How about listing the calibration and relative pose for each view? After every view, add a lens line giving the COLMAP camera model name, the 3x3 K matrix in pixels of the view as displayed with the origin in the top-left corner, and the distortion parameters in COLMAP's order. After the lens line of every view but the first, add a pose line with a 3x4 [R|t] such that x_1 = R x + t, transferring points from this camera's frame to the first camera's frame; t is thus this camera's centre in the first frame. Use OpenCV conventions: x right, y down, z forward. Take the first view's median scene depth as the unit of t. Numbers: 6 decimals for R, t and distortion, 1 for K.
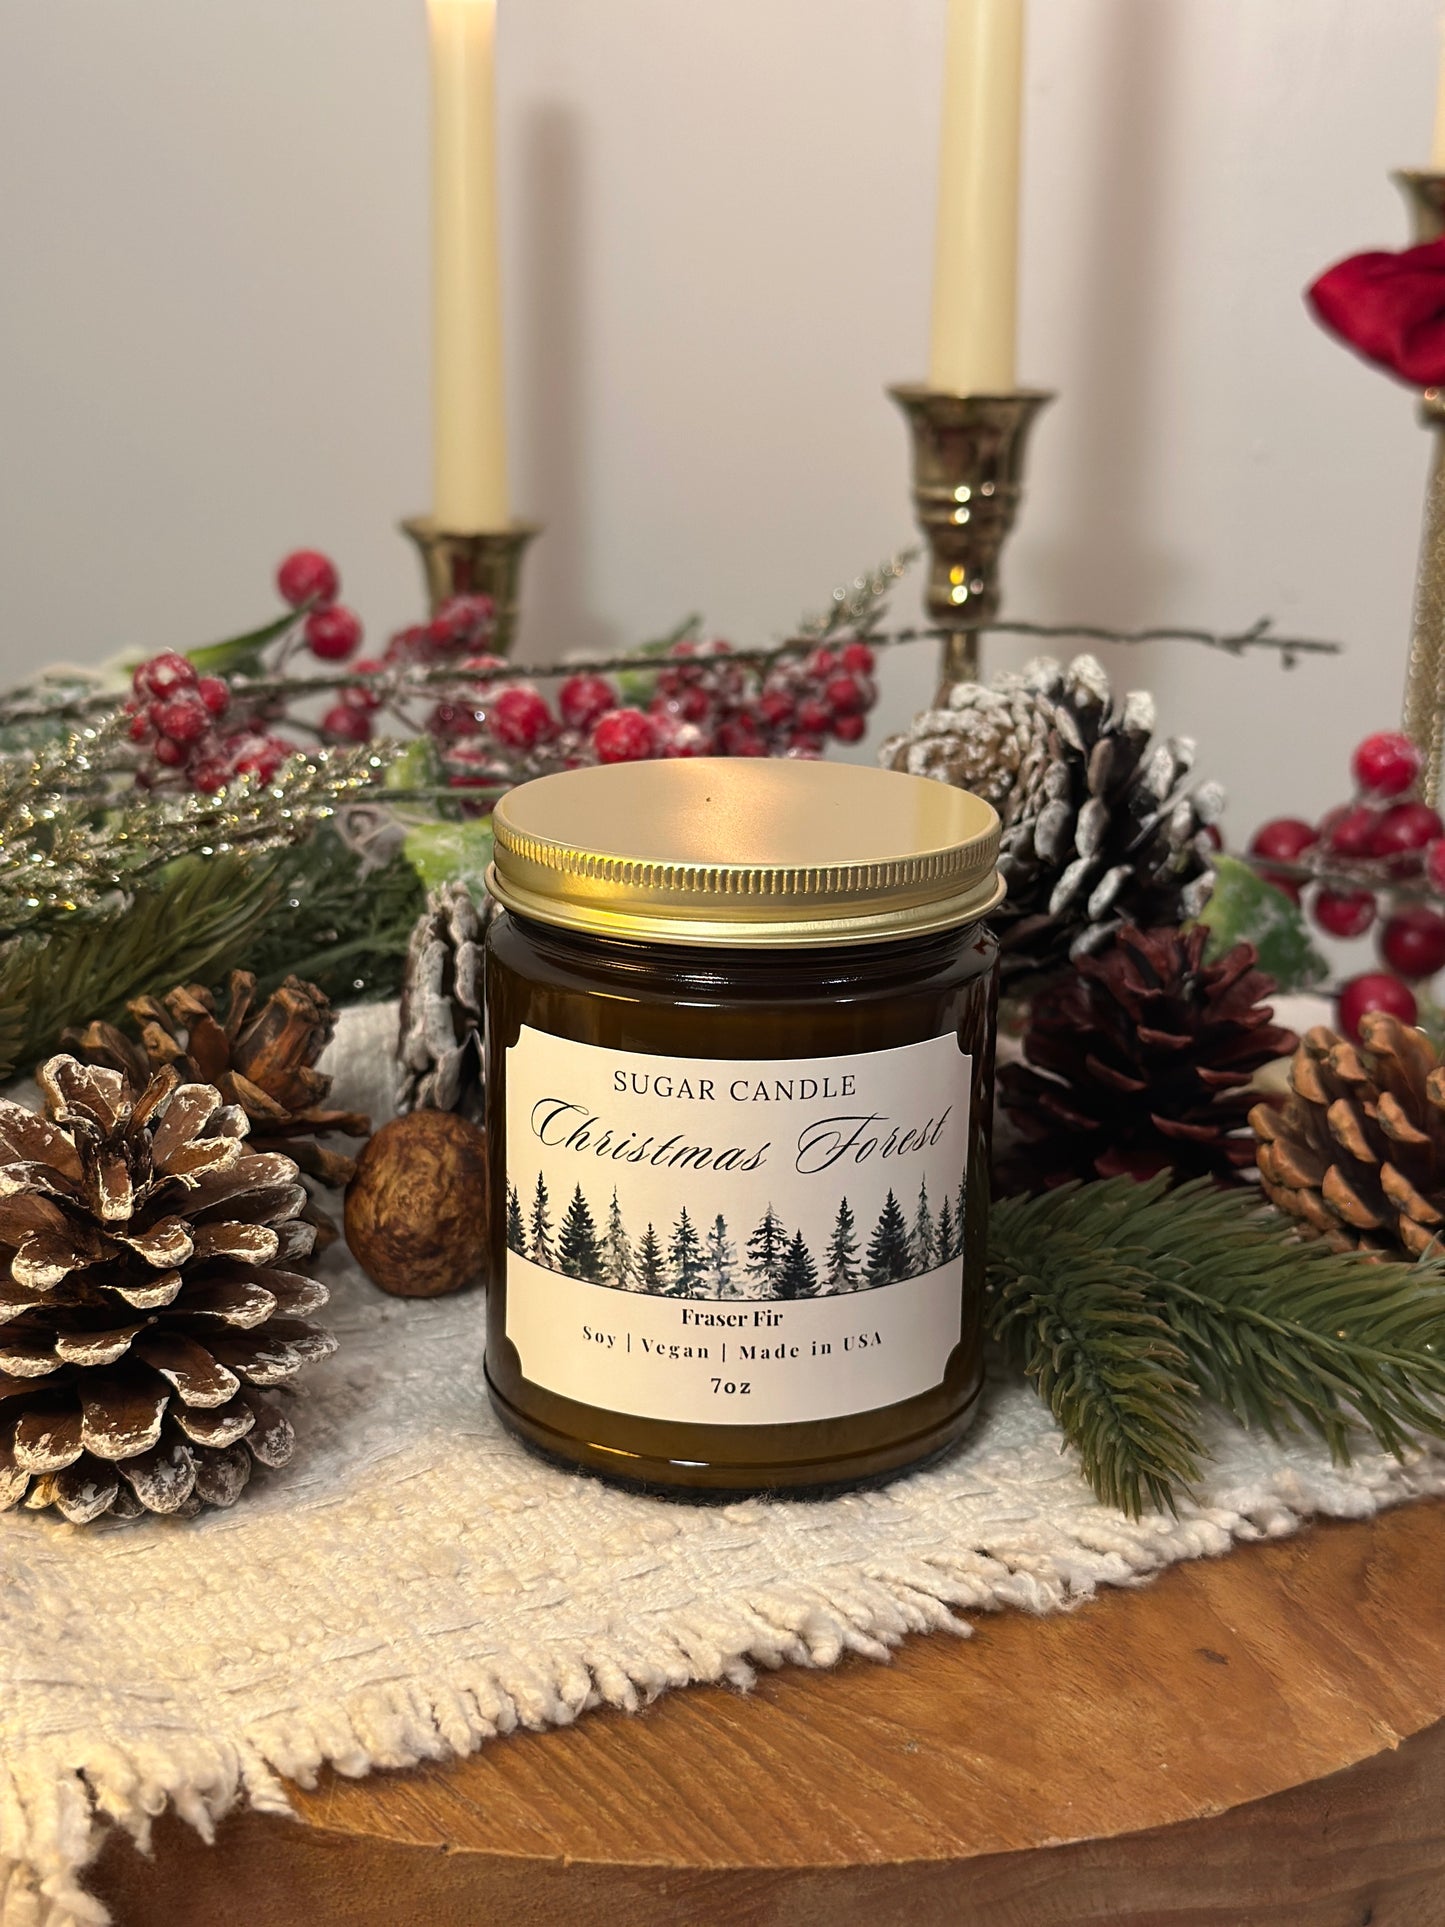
lens RADIAL K [[2928.4, 0, 722.5], [0, 2928.4, 963.5], [0, 0, 1]] dist [0.098124, 0.038262]
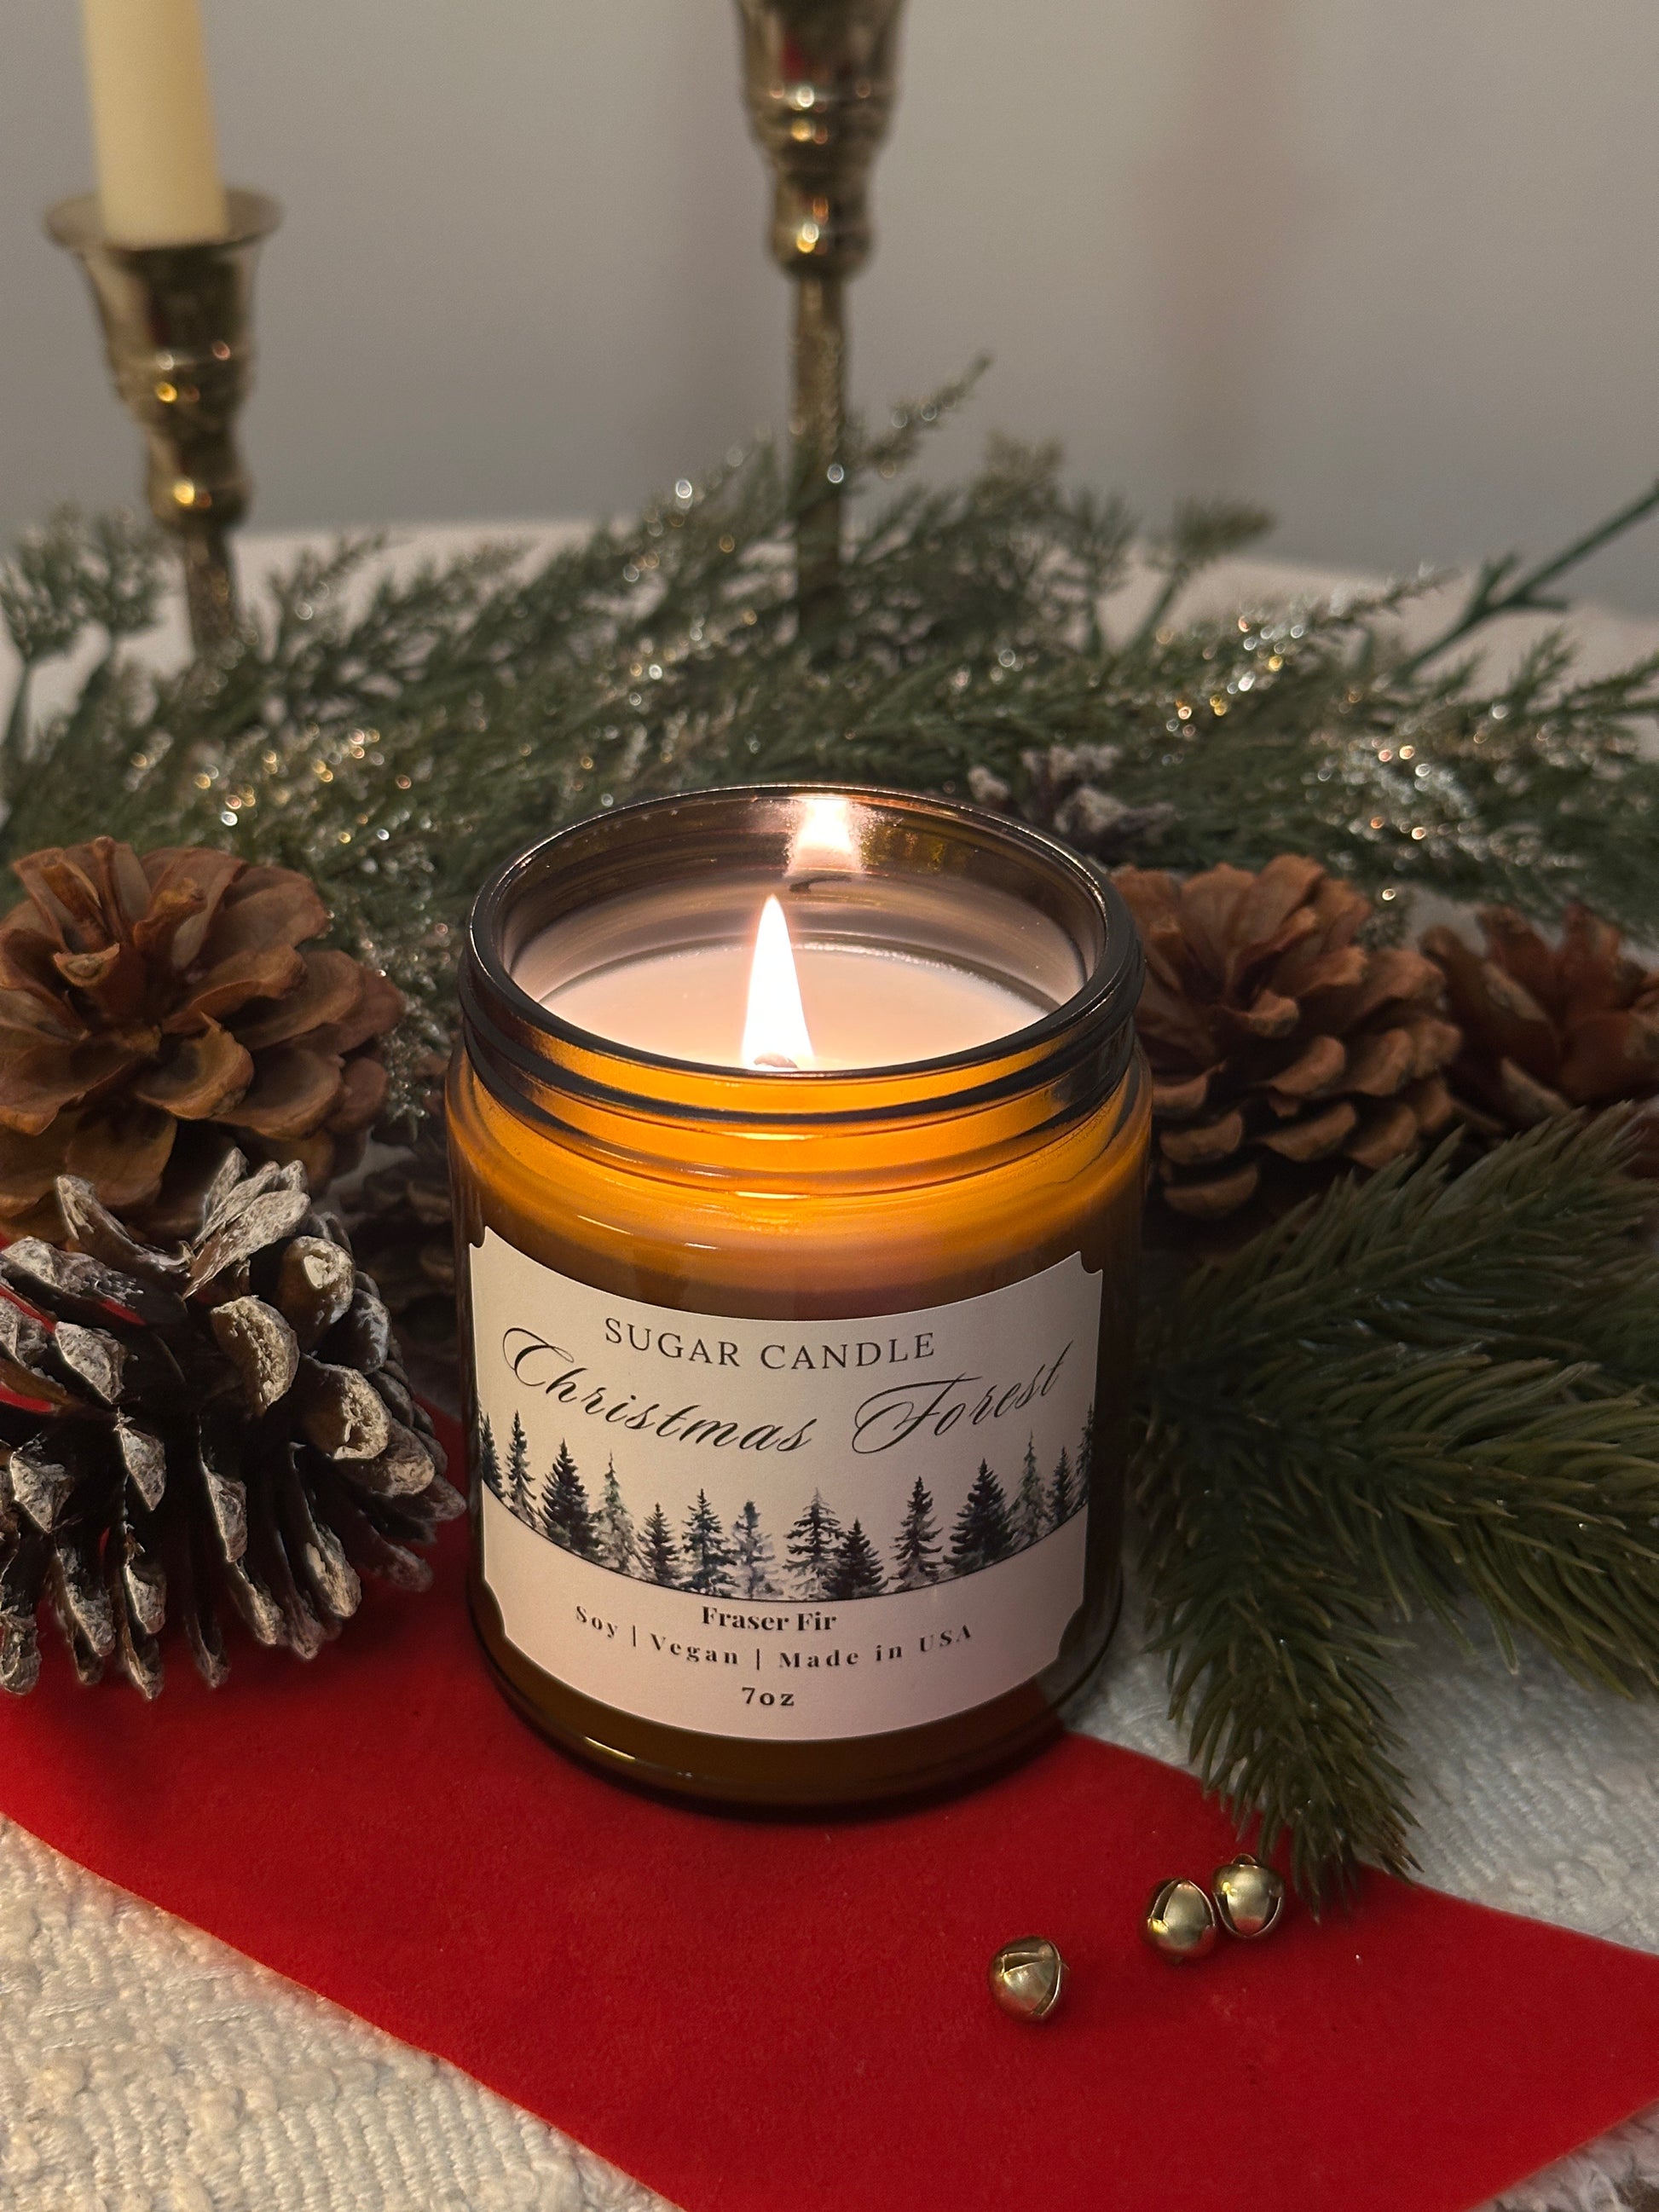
lens RADIAL K [[3361.7, 0, 829.5], [0, 3361.7, 1106.0], [0, 0, 1]] dist [0.098124, 0.038262]
pose [[0.998884, 0.018928, -0.043282, 0.053620], [-0.007754, 0.969485, 0.245029, -0.217524], [0.046599, -0.244420, 0.968549, 0.198363]]
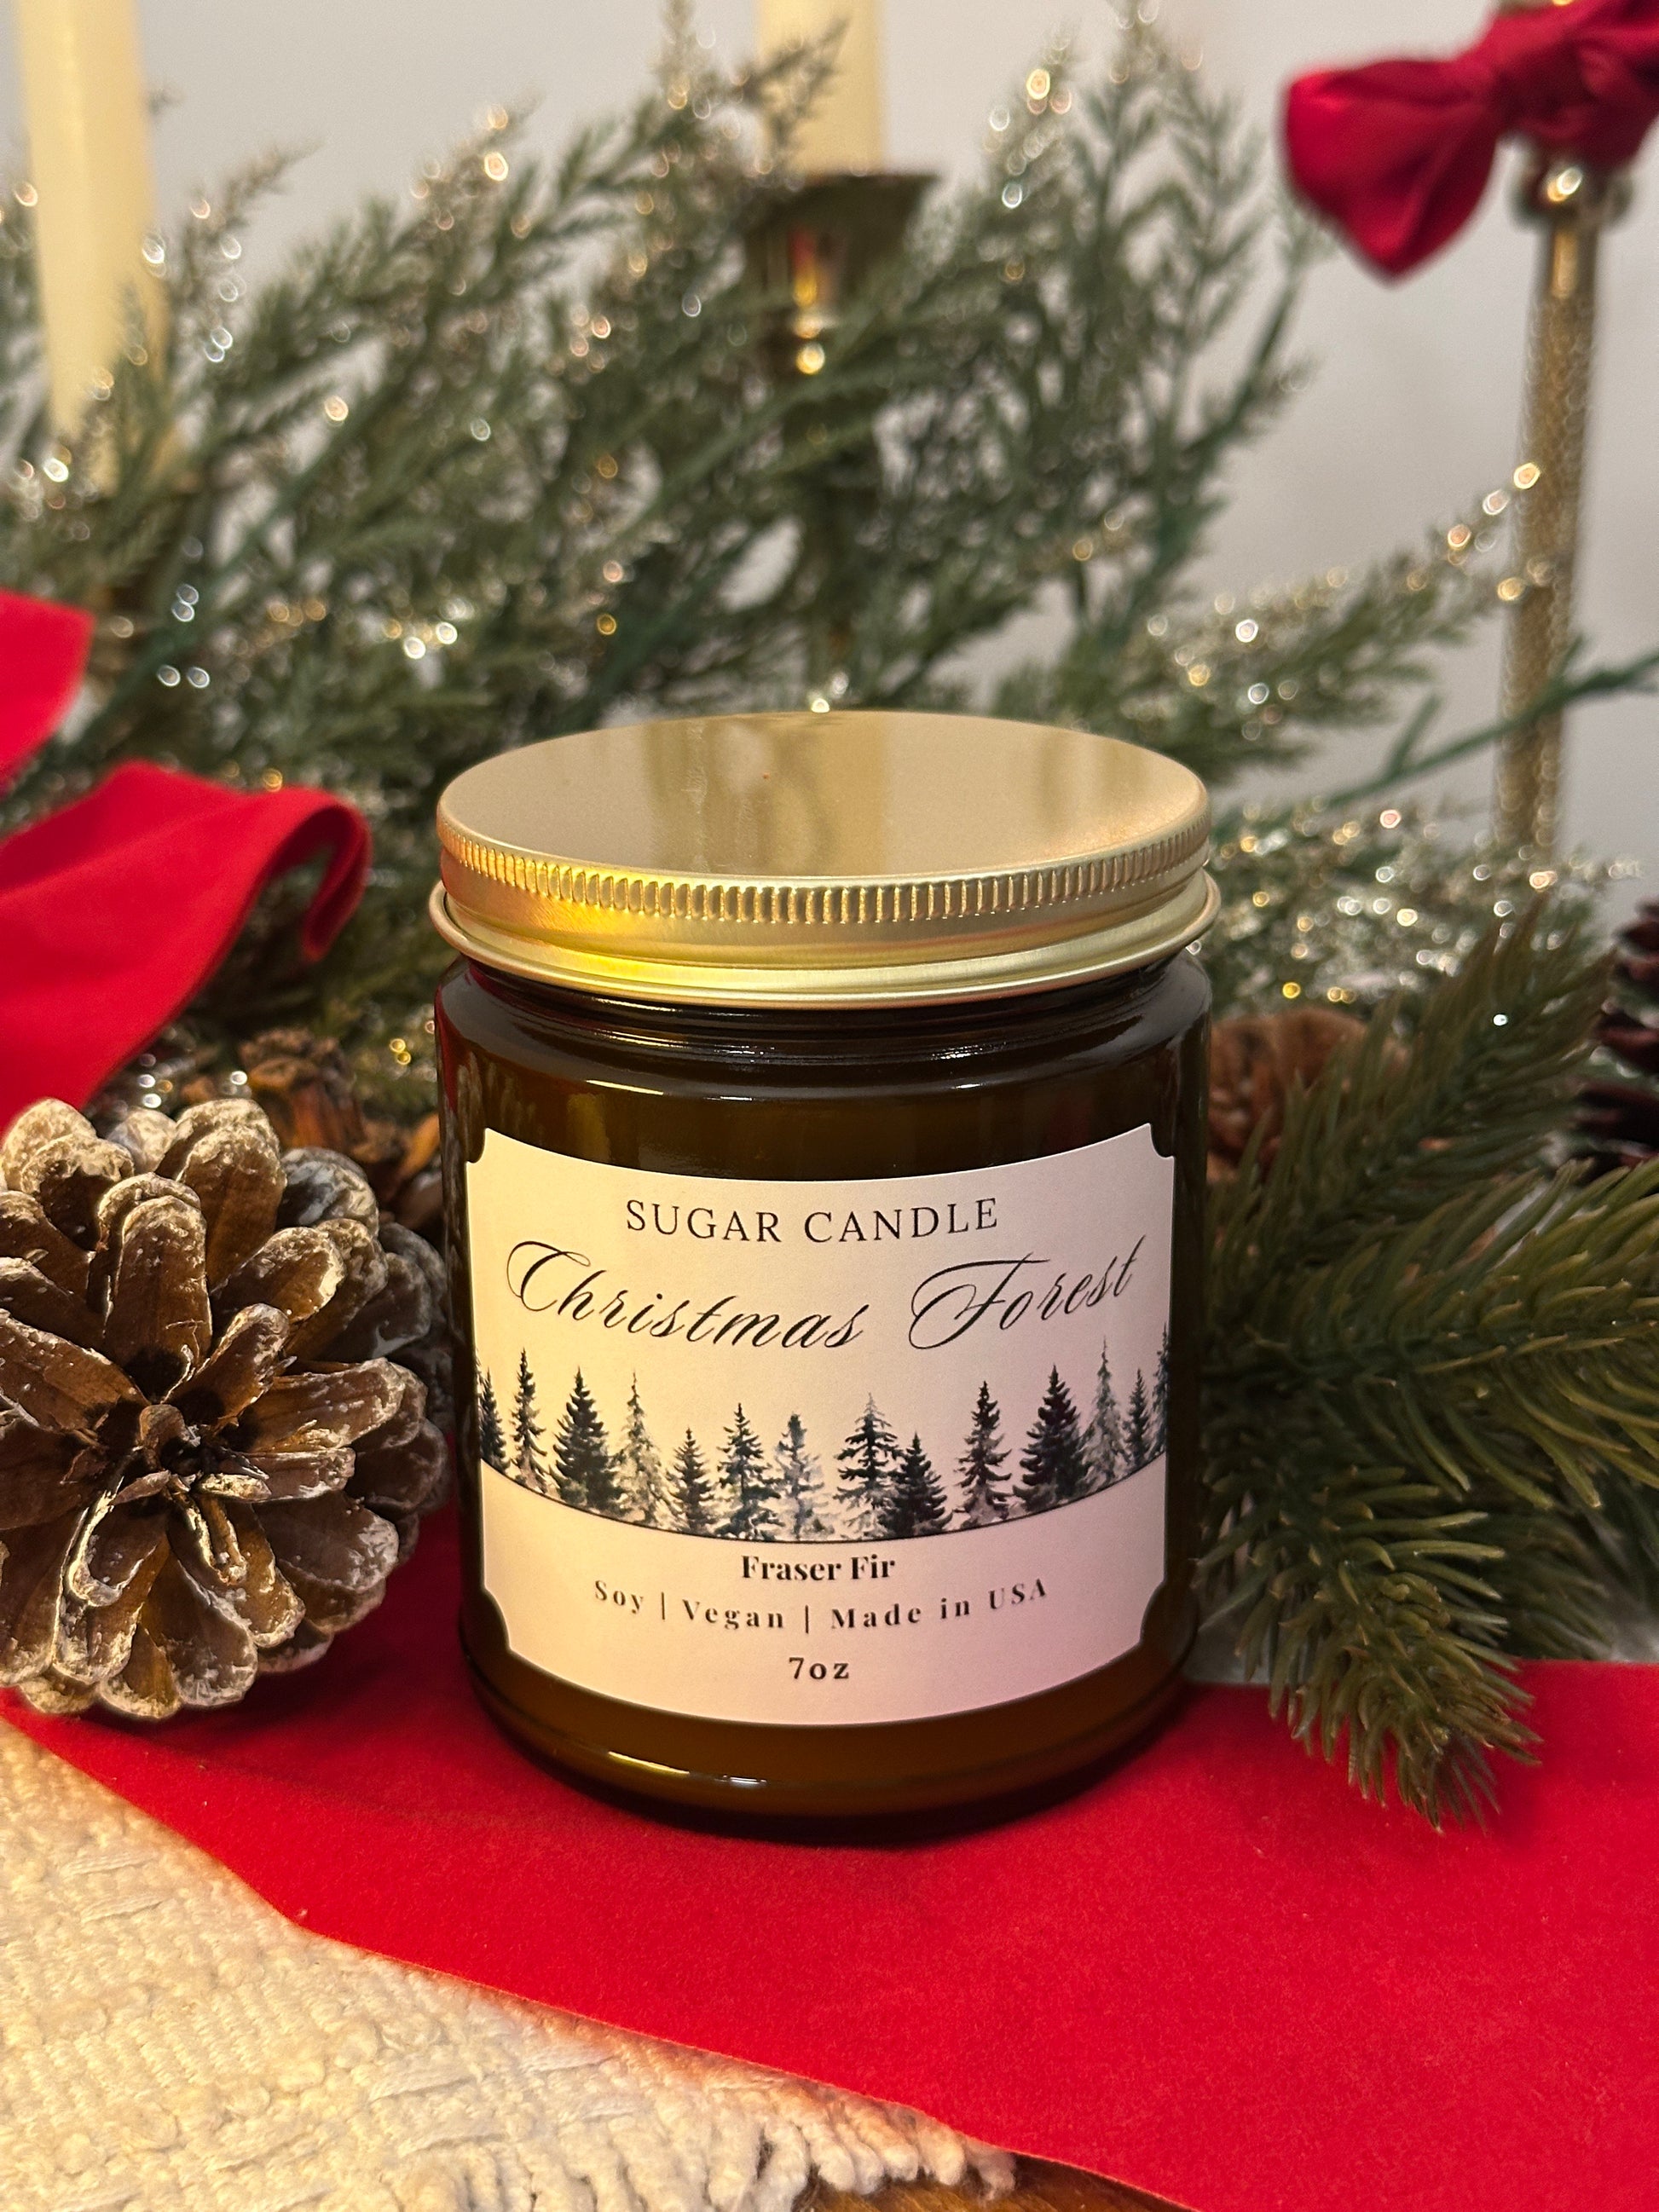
lens RADIAL K [[3361.7, 0, 829.5], [0, 3361.7, 1106.0], [0, 0, 1]] dist [0.098124, 0.038262]
pose [[0.999653, -0.025228, -0.007597, 0.014225], [0.025559, 0.998562, 0.047133, -0.018044], [0.006397, -0.047311, 0.998860, 0.250718]]
